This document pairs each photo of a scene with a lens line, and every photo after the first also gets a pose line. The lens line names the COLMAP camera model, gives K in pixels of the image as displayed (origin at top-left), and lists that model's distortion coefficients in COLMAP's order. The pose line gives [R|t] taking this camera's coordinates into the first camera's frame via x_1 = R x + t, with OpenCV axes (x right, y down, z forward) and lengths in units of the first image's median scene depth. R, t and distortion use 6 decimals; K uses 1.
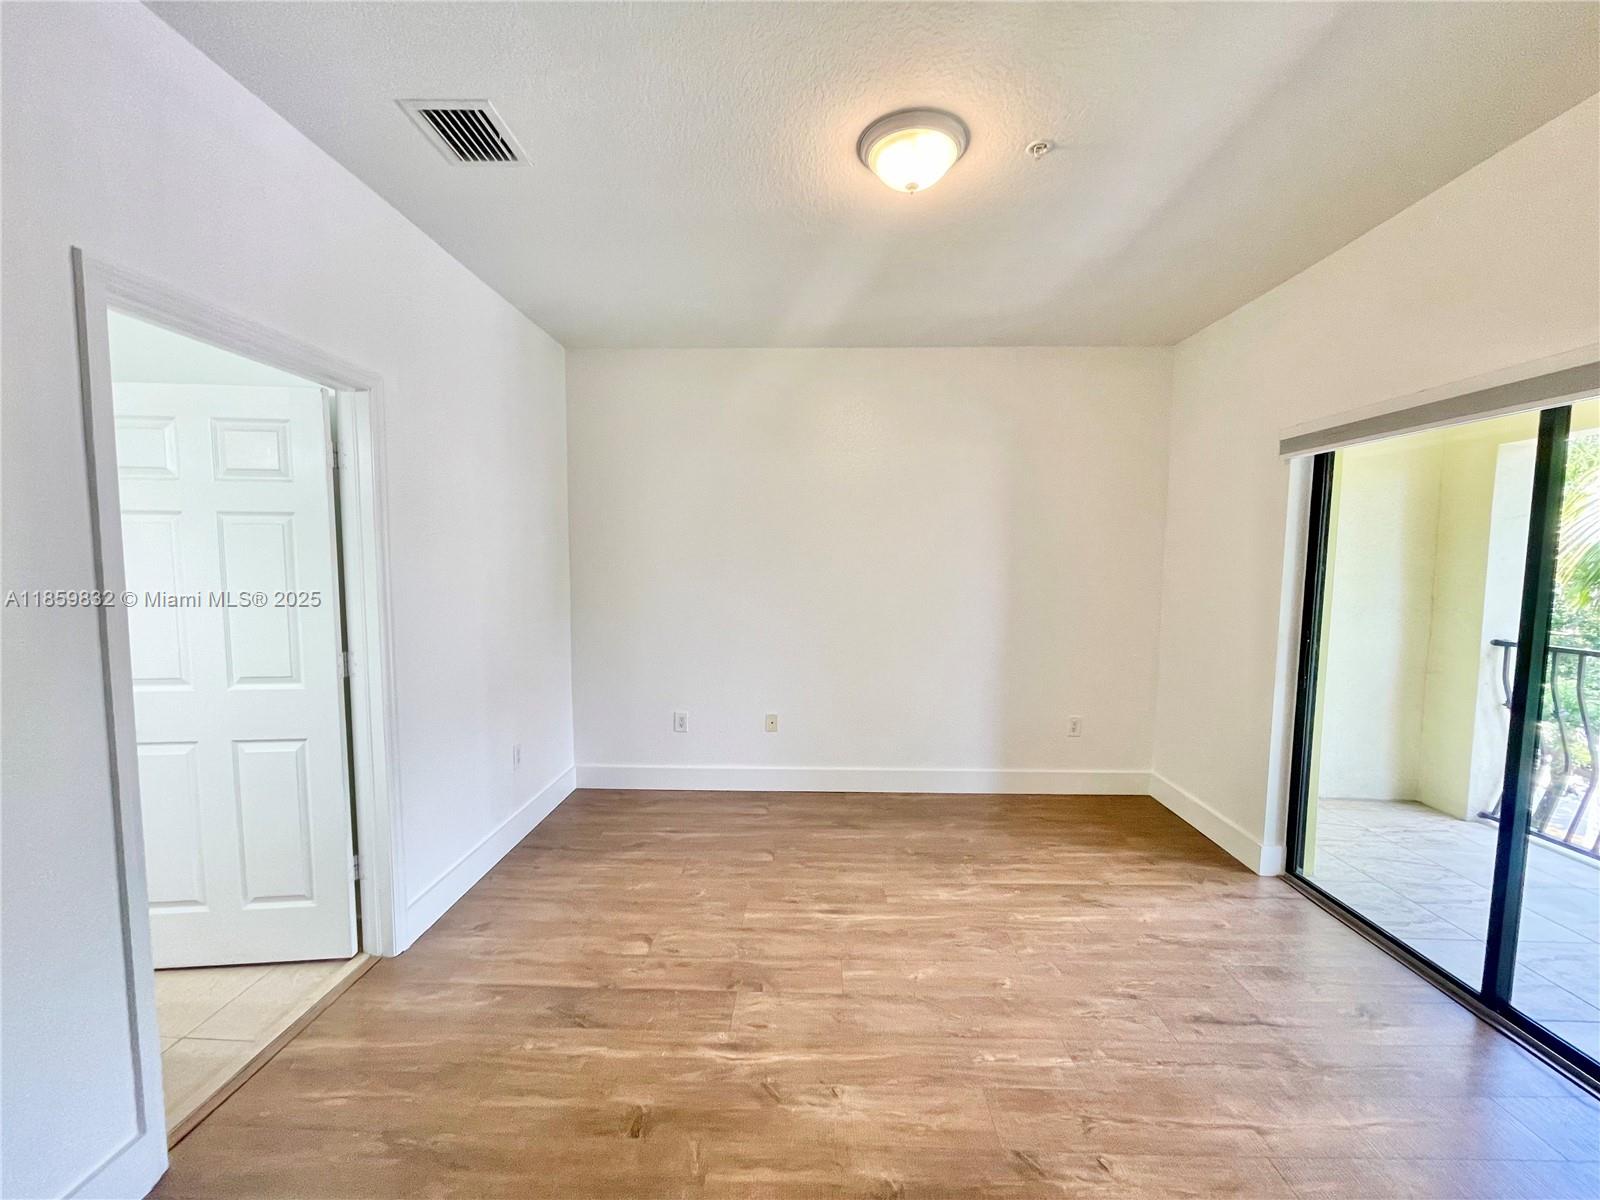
lens RADIAL K [[647.8, 0, 800.5], [0, 647.8, 605.8], [0, 0, 1]] dist [-0.003156, 0.002179]
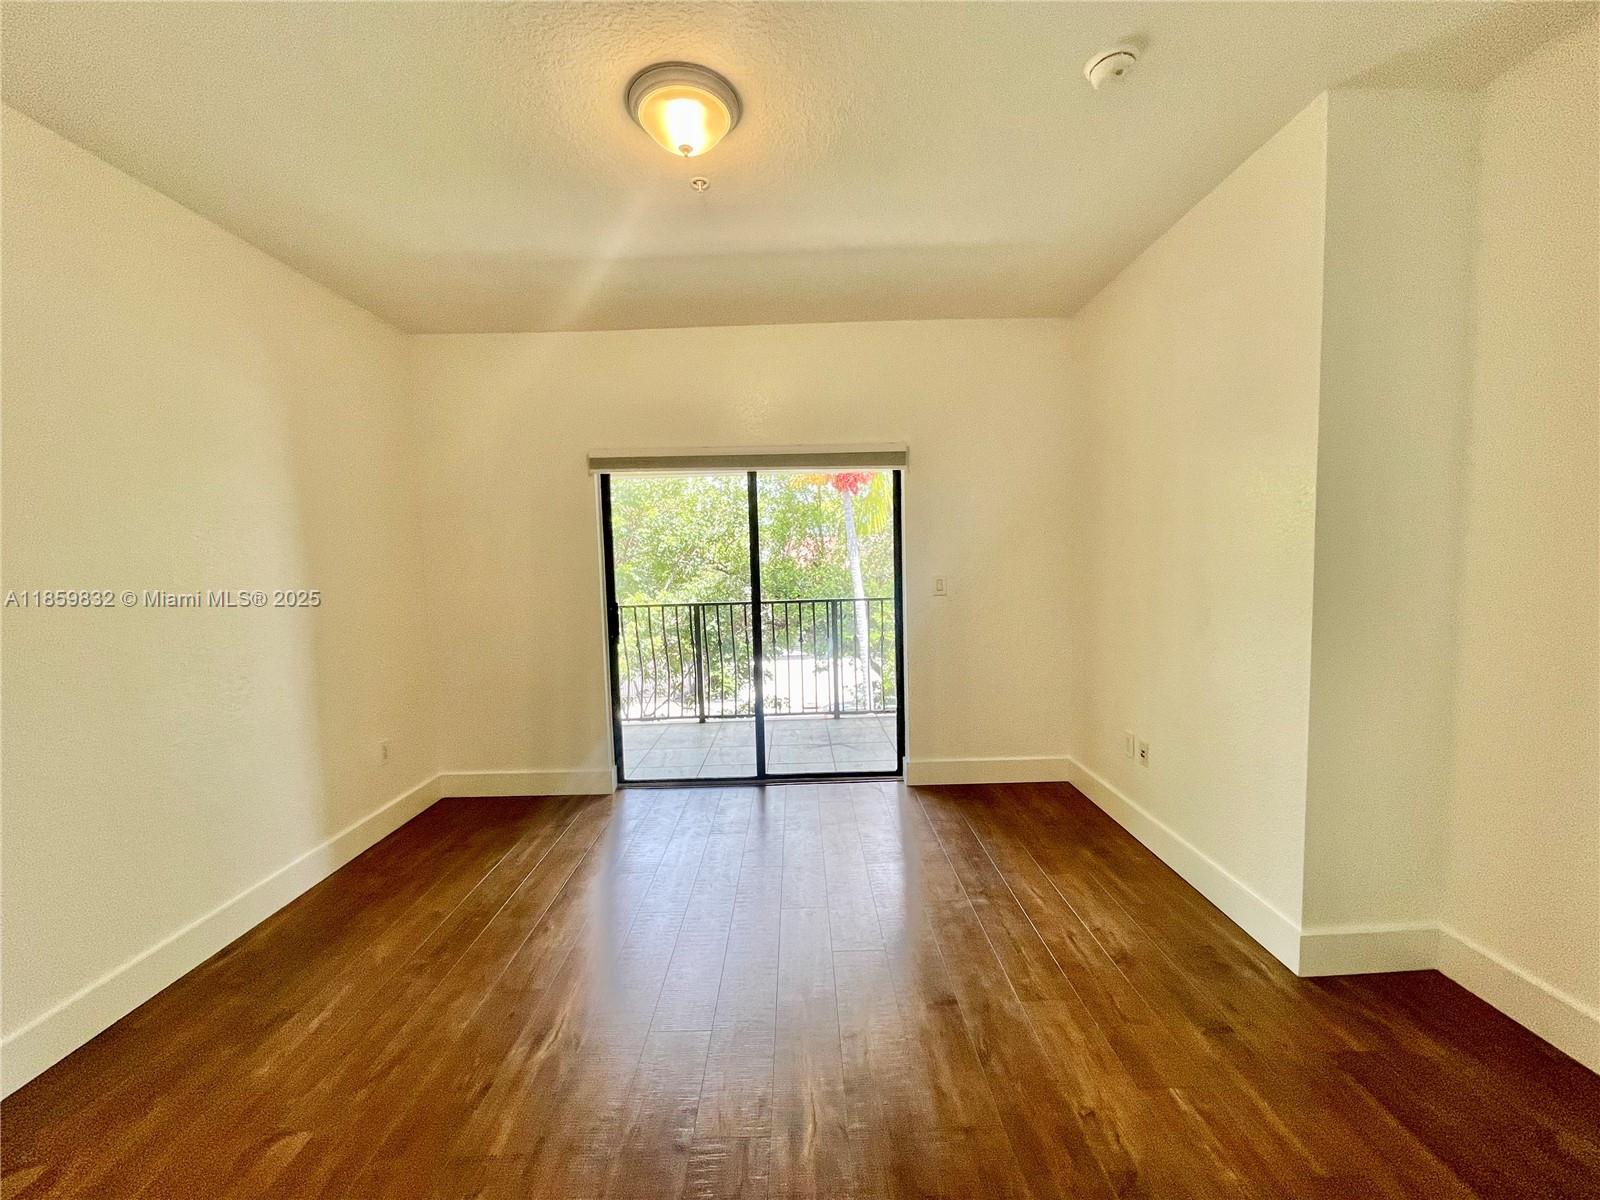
lens RADIAL K [[647.8, 0, 802.5], [0, 647.8, 606.8], [0, 0, 1]] dist [-0.003156, 0.002179]
pose [[-0.040566, -0.078739, 0.996070, -0.650910], [0.096820, 0.991889, 0.082351, -0.028572], [-0.994475, 0.099781, -0.032614, 0.715416]]
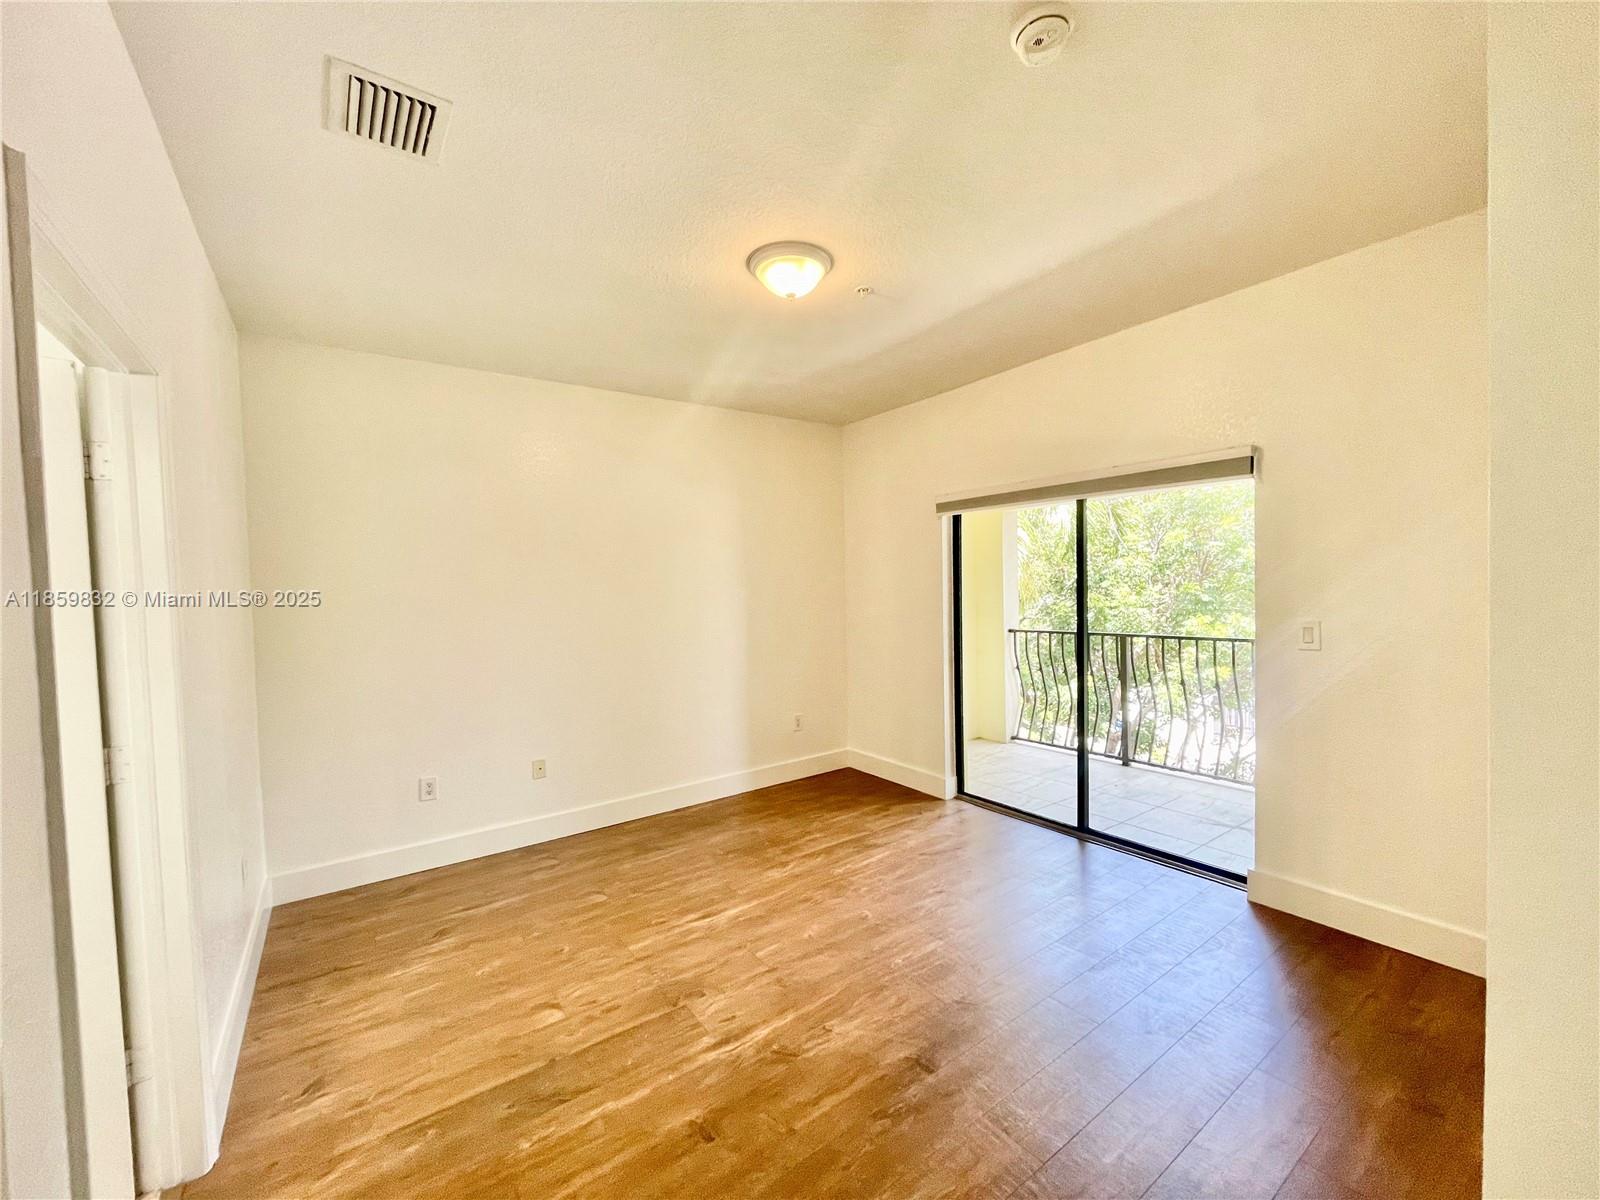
lens RADIAL K [[647.8, 0, 798.2], [0, 647.8, 607.4], [0, 0, 1]] dist [-0.003156, 0.002179]
pose [[0.796512, -0.045164, 0.602933, -0.470525], [0.073303, 0.997064, -0.022150, -0.007119], [-0.600163, 0.061840, 0.797484, 0.013997]]
